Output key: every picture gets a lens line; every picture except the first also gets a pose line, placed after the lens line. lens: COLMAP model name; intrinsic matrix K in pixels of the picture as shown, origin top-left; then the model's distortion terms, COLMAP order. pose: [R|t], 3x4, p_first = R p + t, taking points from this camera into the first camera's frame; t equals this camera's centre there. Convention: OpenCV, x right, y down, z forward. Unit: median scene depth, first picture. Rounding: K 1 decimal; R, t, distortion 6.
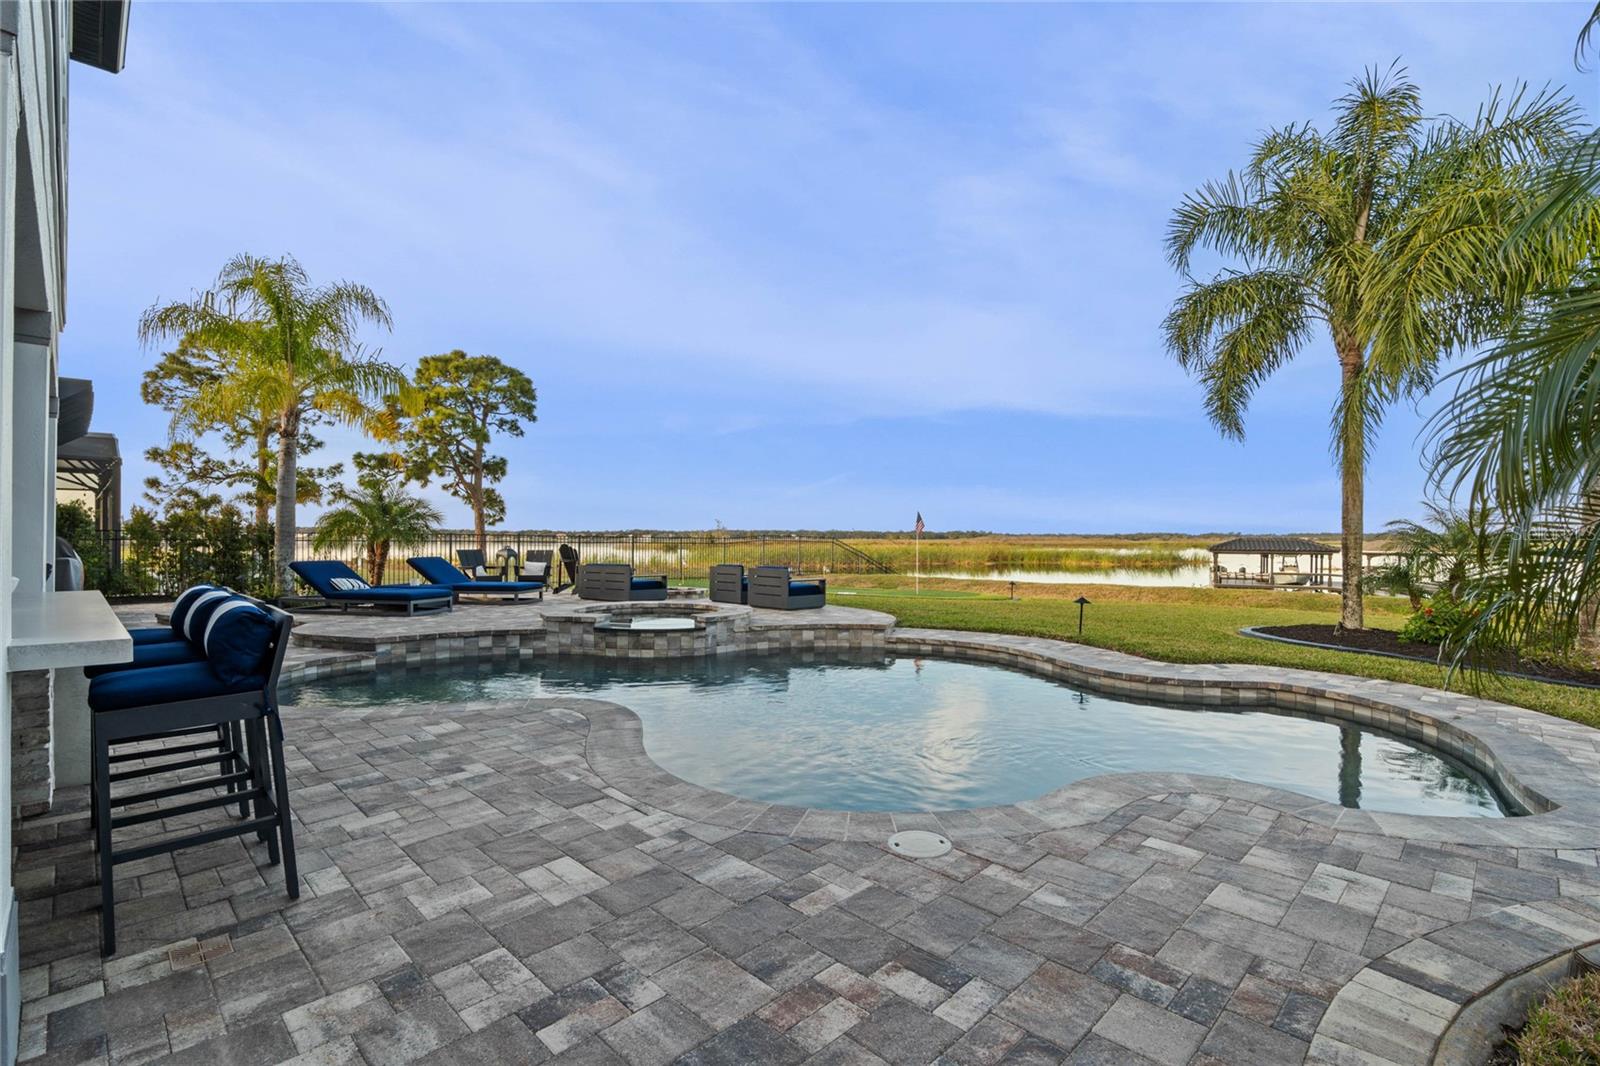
lens RADIAL K [[744.5, 0, 800.0], [0, 744.5, 533.0], [0, 0, 1]] dist [-0.011646, -0.000556]
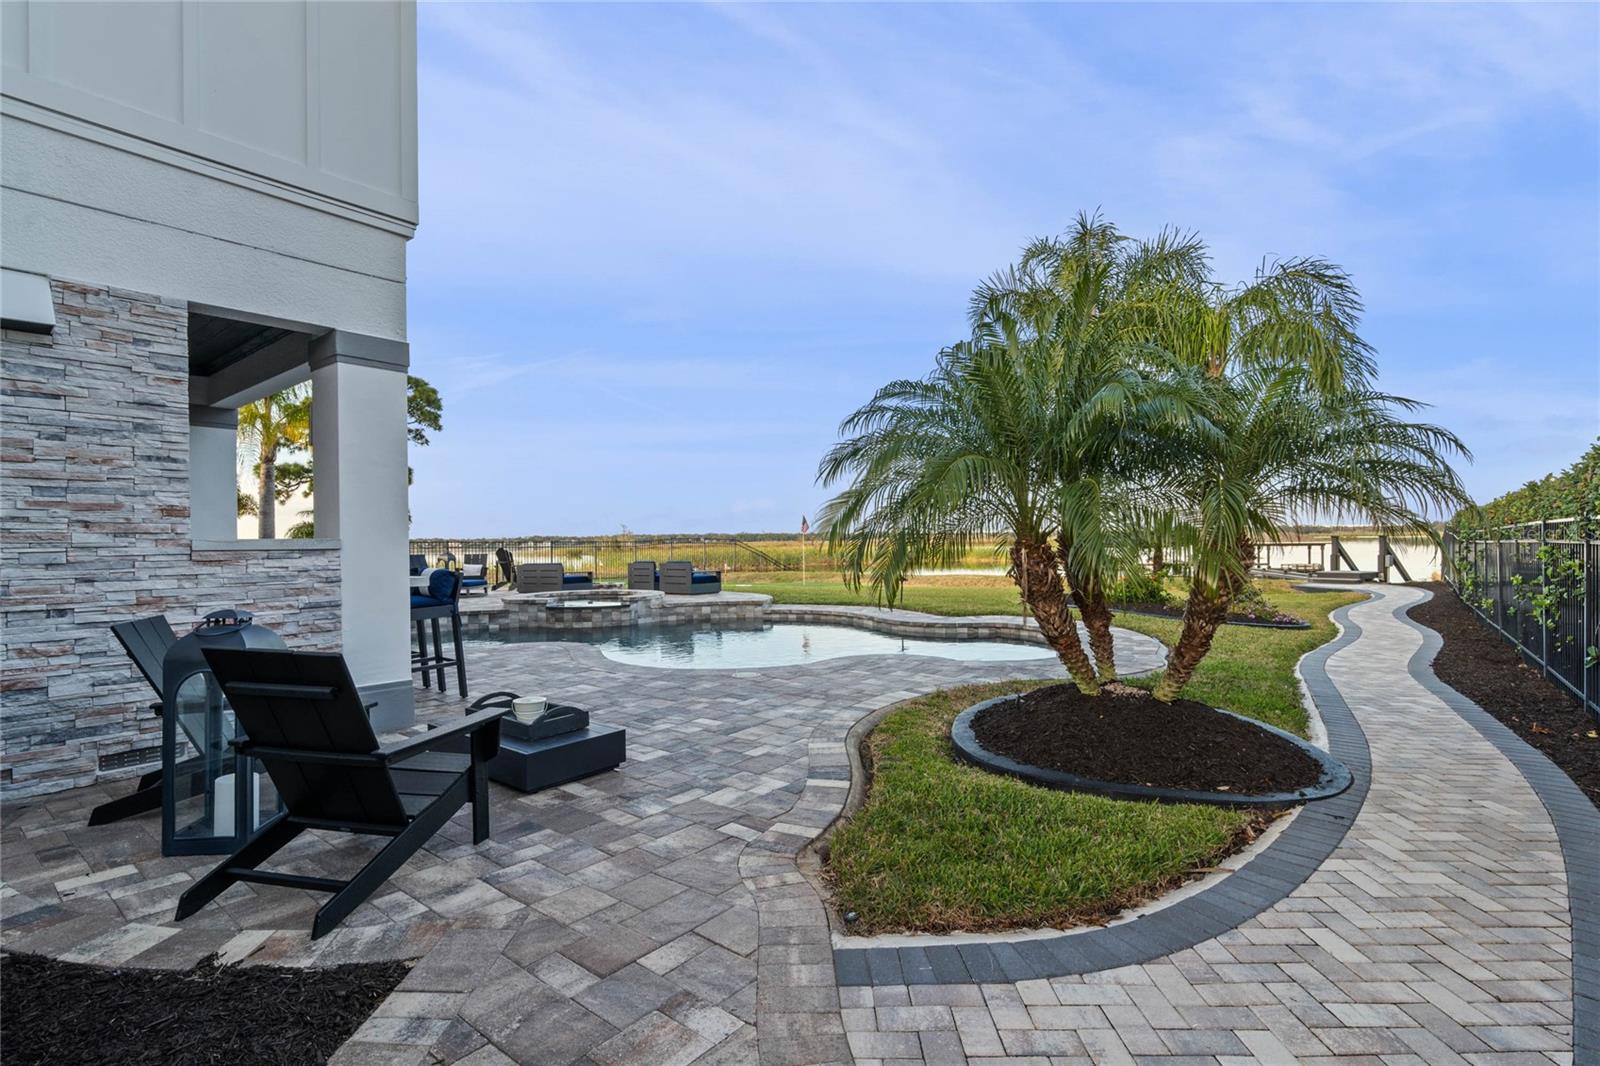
lens RADIAL K [[744.5, 0, 800.0], [0, 744.5, 533.0], [0, 0, 1]] dist [-0.011646, -0.000556]
pose [[0.992332, -0.018279, 0.122238, 0.017737], [0.018646, 0.999824, -0.001861, 0.002914], [-0.122183, 0.004126, 0.992499, -0.365975]]
